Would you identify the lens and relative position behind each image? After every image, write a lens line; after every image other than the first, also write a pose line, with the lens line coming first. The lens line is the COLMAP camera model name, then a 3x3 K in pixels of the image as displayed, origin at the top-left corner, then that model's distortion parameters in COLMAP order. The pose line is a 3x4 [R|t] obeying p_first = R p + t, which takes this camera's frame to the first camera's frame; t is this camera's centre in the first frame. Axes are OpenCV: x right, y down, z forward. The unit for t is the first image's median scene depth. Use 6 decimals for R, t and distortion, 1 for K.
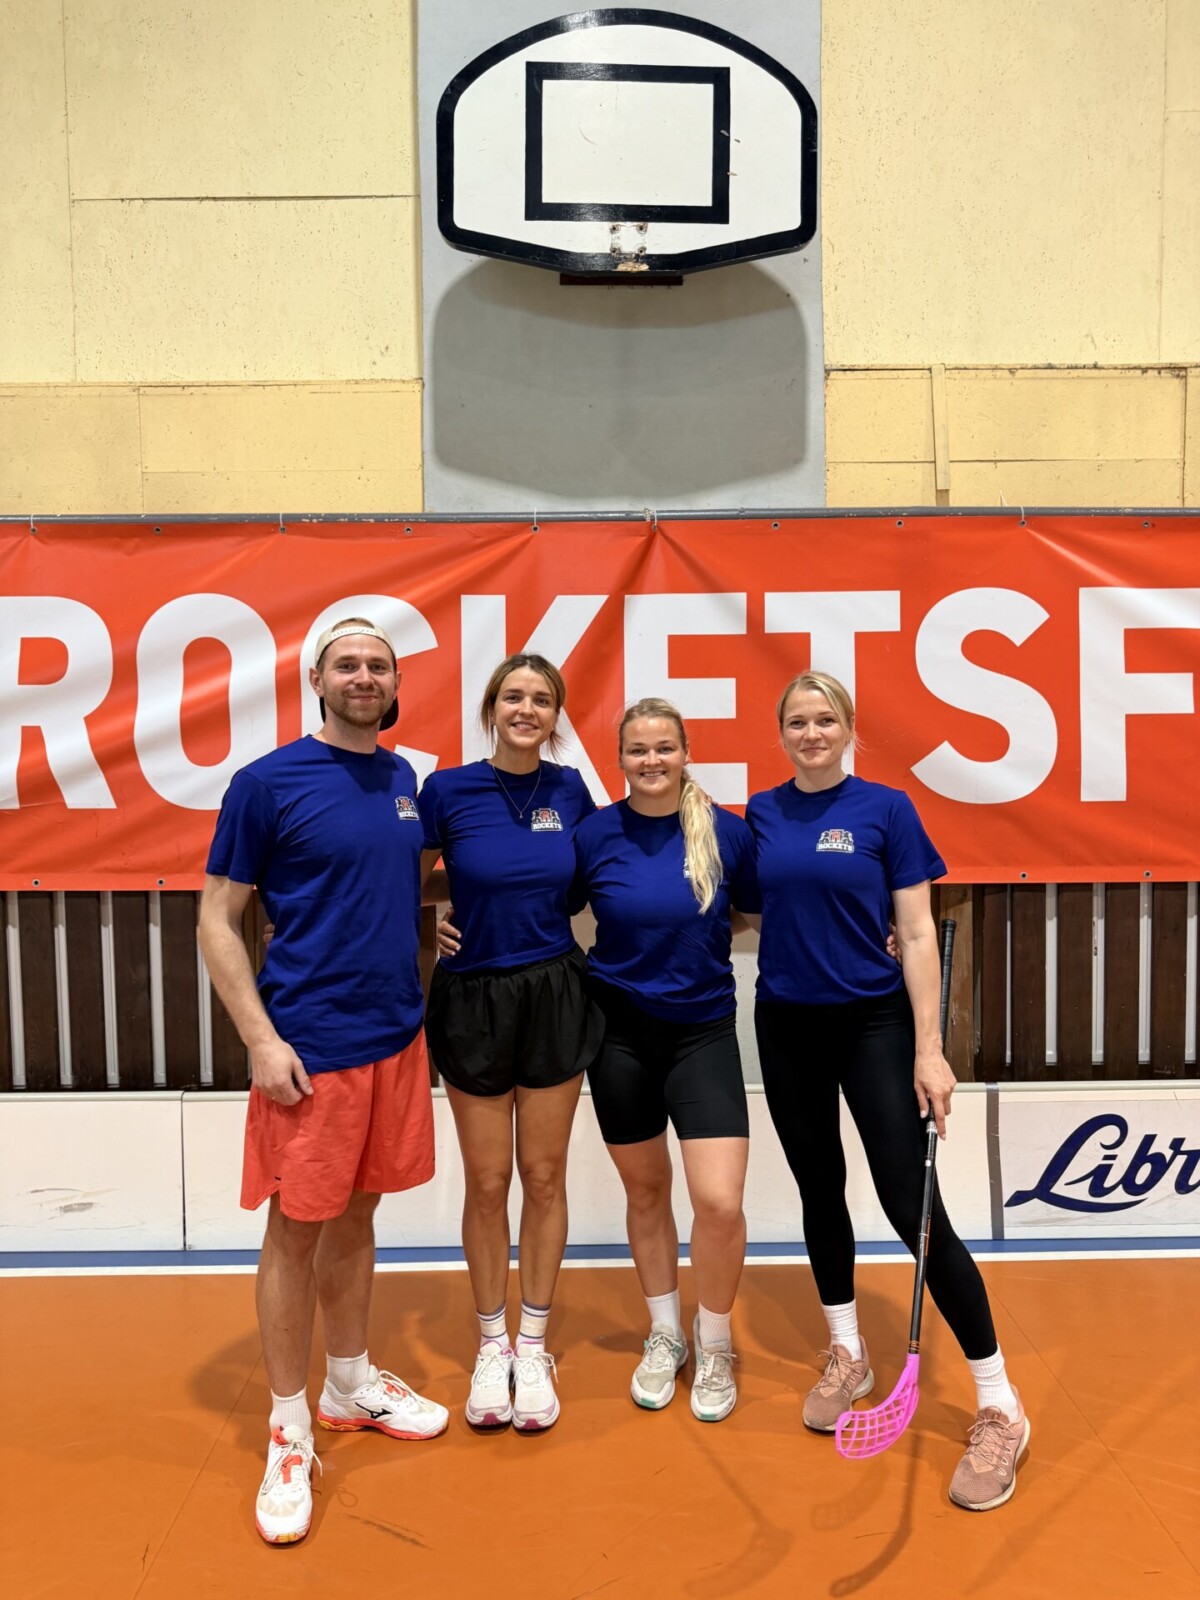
lens RADIAL K [[1146.1, 0, 600.0], [0, 1146.1, 800.0], [0, 0, 1]] dist [0.029122, 0.000714]
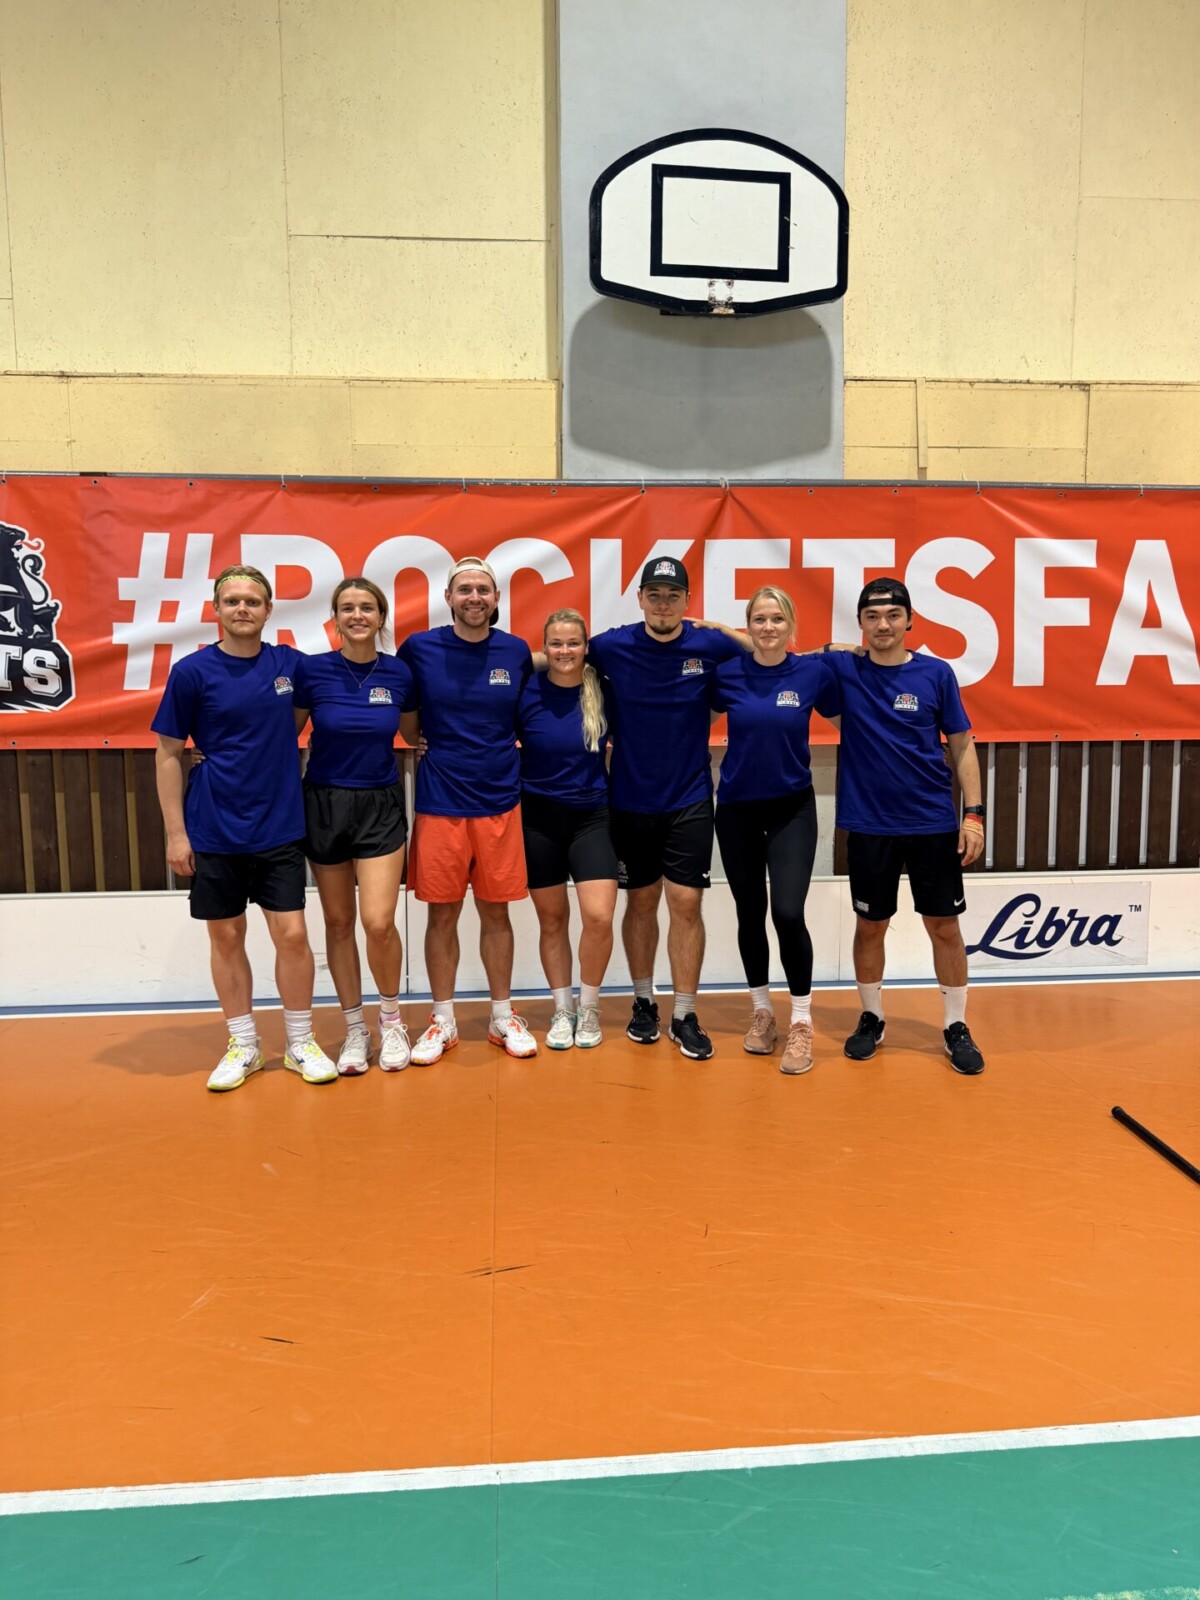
lens RADIAL K [[1160.1, 0, 600.0], [0, 1160.1, 800.0], [0, 0, 1]] dist [0.056784, -0.007422]
pose [[0.996696, -0.003871, 0.081126, -0.227205], [0.000429, 0.999101, 0.042396, 0.082909], [-0.081217, -0.042221, 0.995802, -0.442238]]
